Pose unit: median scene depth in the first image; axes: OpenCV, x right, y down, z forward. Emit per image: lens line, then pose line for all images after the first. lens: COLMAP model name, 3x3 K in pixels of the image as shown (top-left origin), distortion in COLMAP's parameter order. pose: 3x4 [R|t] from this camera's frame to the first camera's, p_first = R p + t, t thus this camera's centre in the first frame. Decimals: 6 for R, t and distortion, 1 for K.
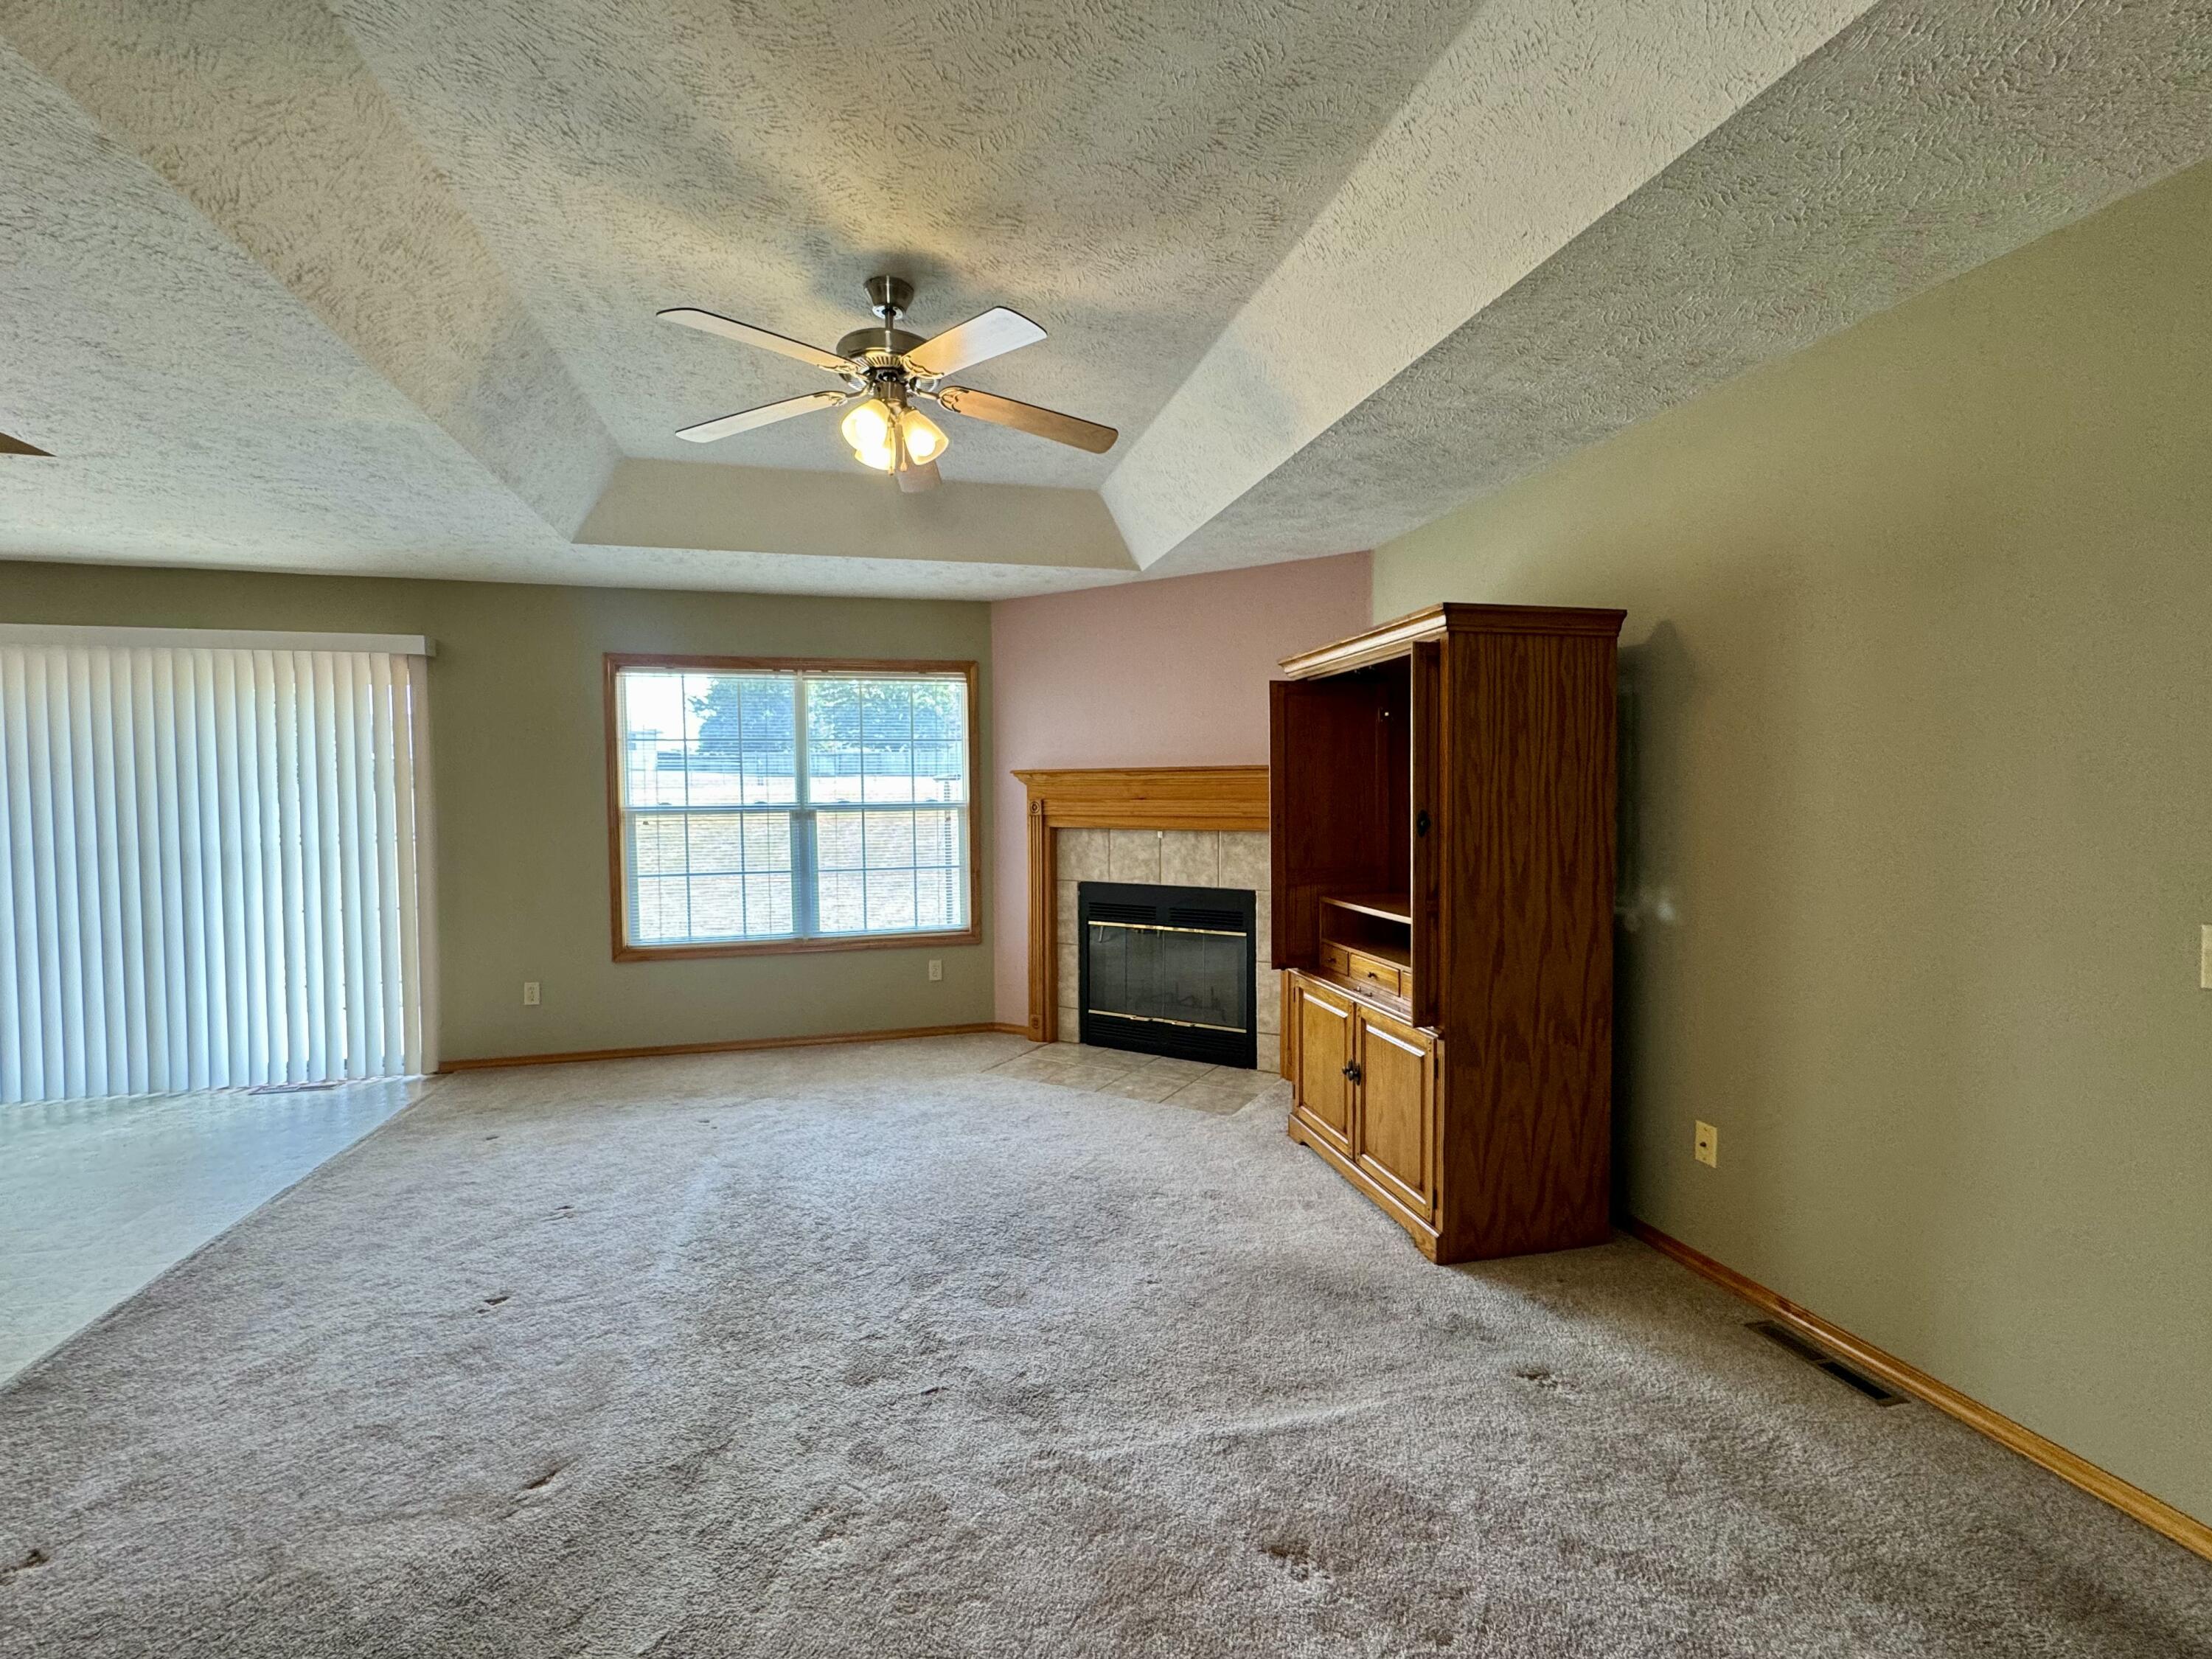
lens RADIAL K [[954.9, 0, 1106.0], [0, 954.9, 829.5], [0, 0, 1]] dist [-0.002416, -0.000304]
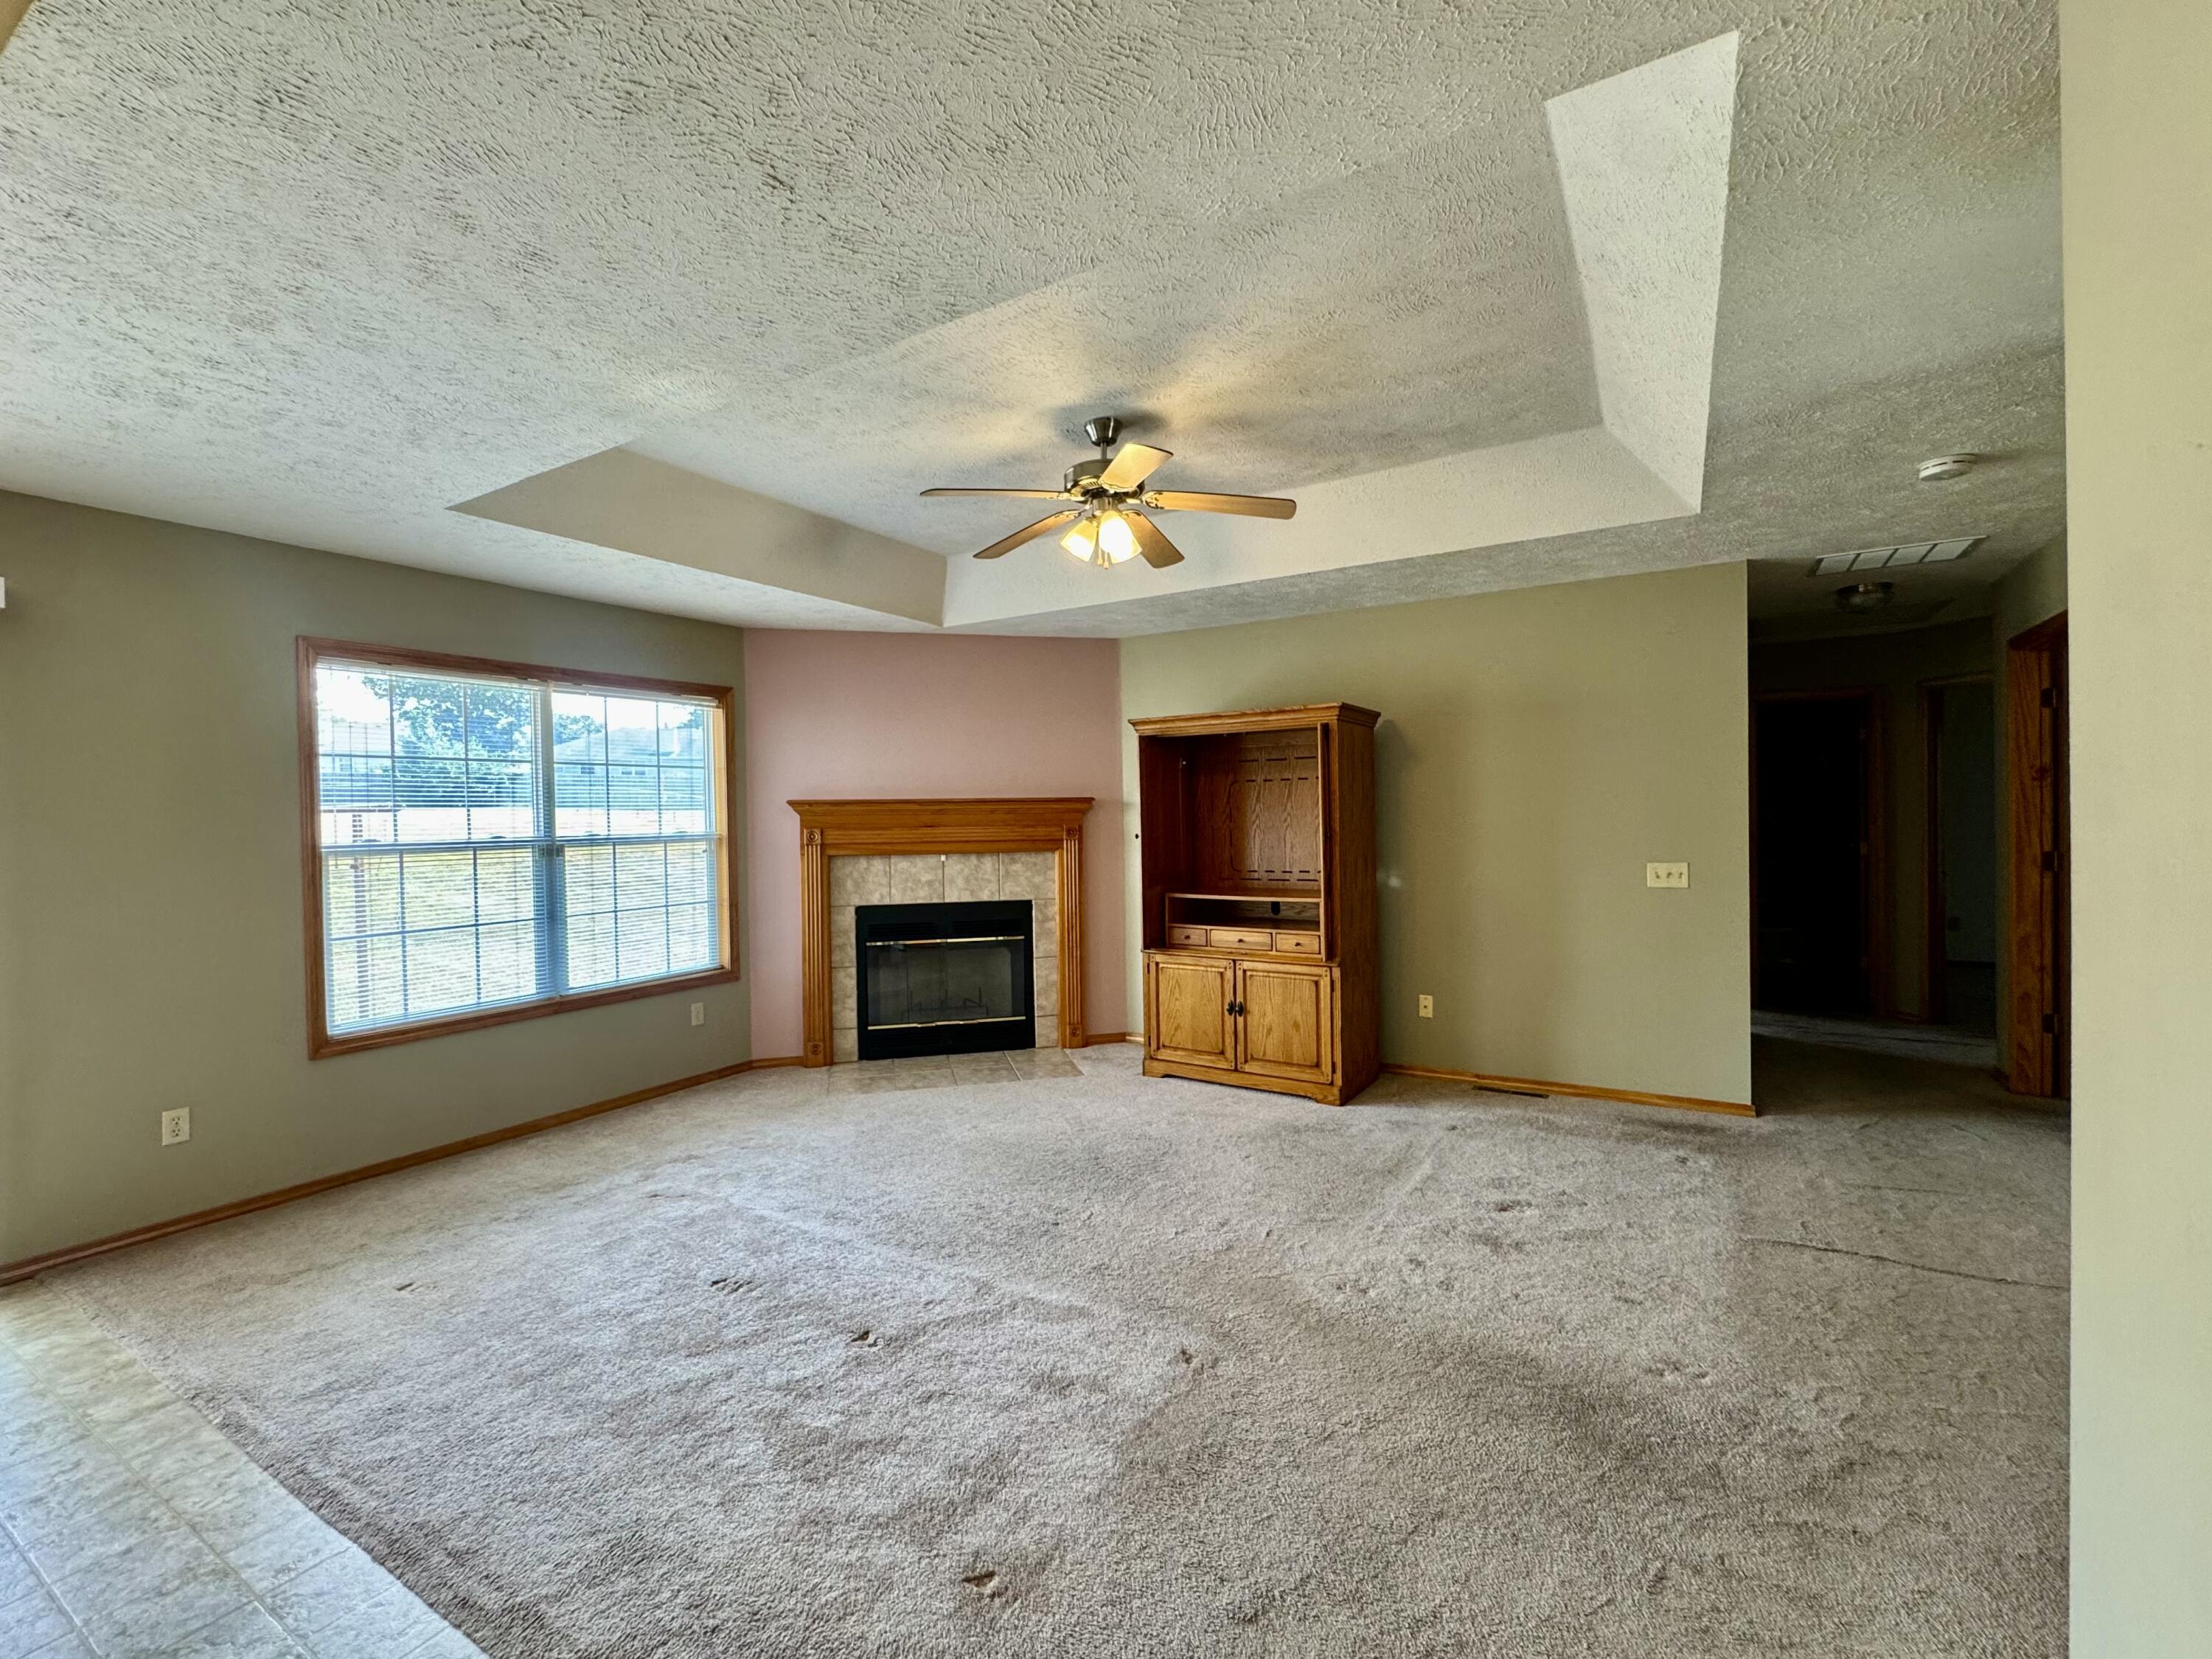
lens RADIAL K [[954.9, 0, 1106.0], [0, 954.9, 829.5], [0, 0, 1]] dist [-0.002416, -0.000304]
pose [[0.715862, -0.014159, 0.698098, -0.583801], [0.037791, 0.999115, -0.018488, -0.000065], [-0.697219, 0.039616, 0.715763, 0.052949]]
